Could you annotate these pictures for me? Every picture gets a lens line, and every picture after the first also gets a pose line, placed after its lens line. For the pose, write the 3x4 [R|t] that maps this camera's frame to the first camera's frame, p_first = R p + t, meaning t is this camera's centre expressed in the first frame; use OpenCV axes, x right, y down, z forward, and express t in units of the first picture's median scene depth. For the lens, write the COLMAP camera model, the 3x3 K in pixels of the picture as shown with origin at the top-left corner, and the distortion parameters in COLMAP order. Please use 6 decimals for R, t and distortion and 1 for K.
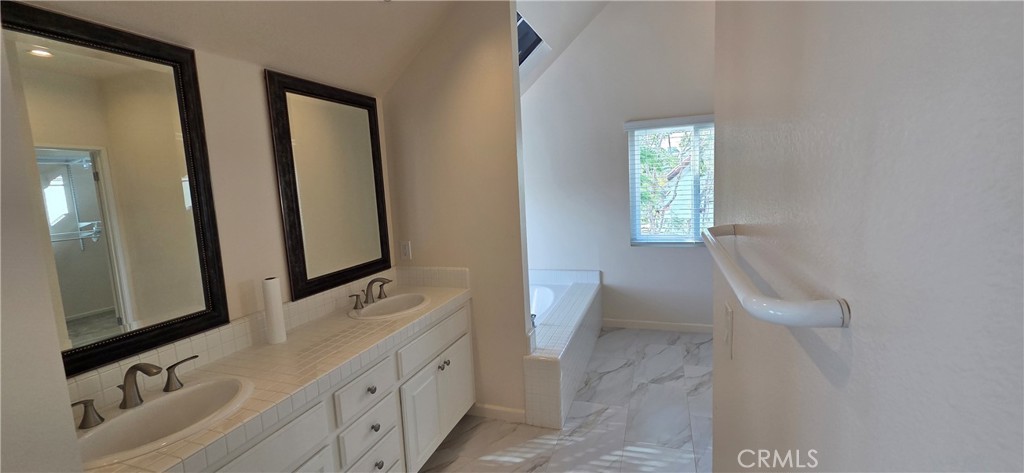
lens RADIAL K [[417.4, 0, 513.0], [0, 417.4, 235.3], [0, 0, 1]] dist [0.001718, 0.000191]
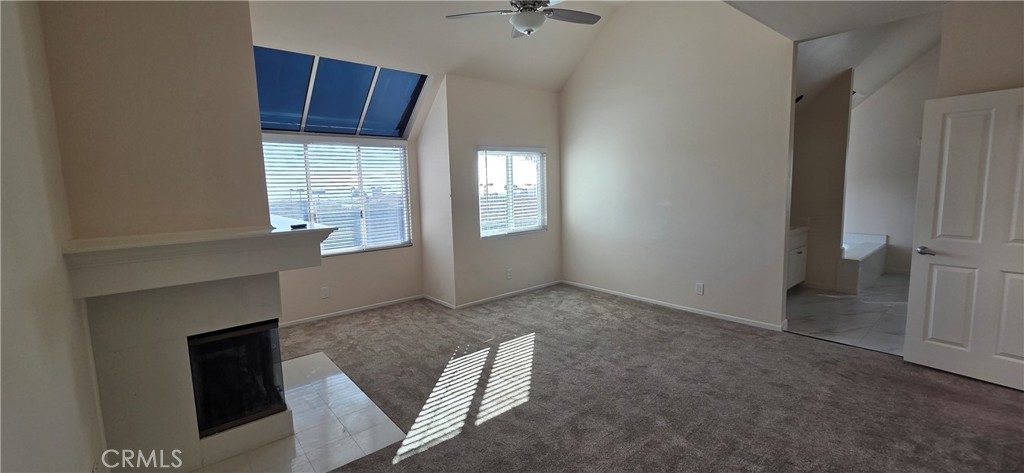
lens RADIAL K [[417.4, 0, 511.8], [0, 417.4, 235.4], [0, 0, 1]] dist [0.001718, 0.000191]
pose [[0.865983, 0.091739, -0.491586, -0.234229], [-0.081043, 0.995780, 0.043063, 0.134940], [0.493462, 0.002548, 0.869764, -1.034282]]
